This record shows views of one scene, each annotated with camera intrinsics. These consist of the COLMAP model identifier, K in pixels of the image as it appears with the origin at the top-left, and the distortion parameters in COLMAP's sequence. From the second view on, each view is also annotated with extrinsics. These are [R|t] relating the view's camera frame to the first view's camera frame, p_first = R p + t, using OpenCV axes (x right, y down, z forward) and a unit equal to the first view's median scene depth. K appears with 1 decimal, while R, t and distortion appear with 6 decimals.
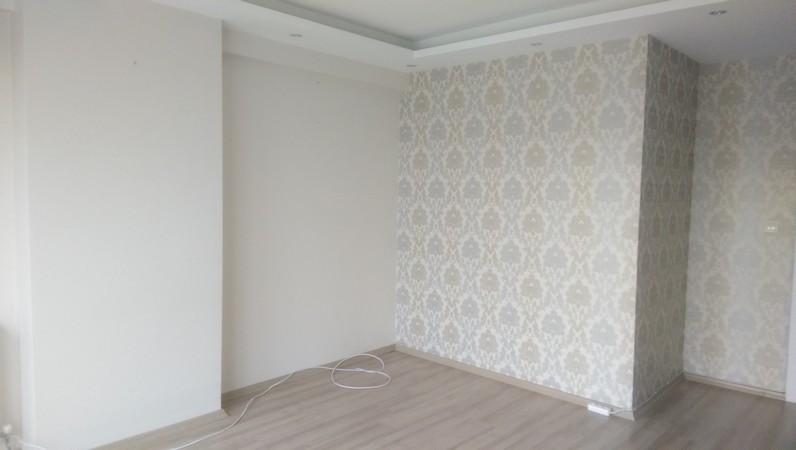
lens RADIAL K [[565.2, 0, 403.5], [0, 565.2, 227.1], [0, 0, 1]] dist [0.101873, -0.123649]
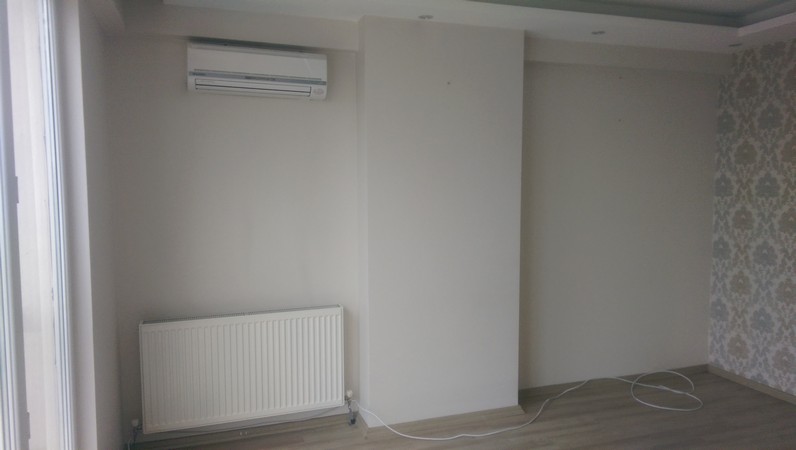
lens RADIAL K [[565.2, 0, 403.5], [0, 565.2, 227.1], [0, 0, 1]] dist [0.101873, -0.123649]
pose [[0.871631, 0.010299, -0.490055, 0.167796], [-0.012667, 0.999919, -0.001516, 0.012163], [0.489999, 0.007528, 0.871690, -0.150681]]
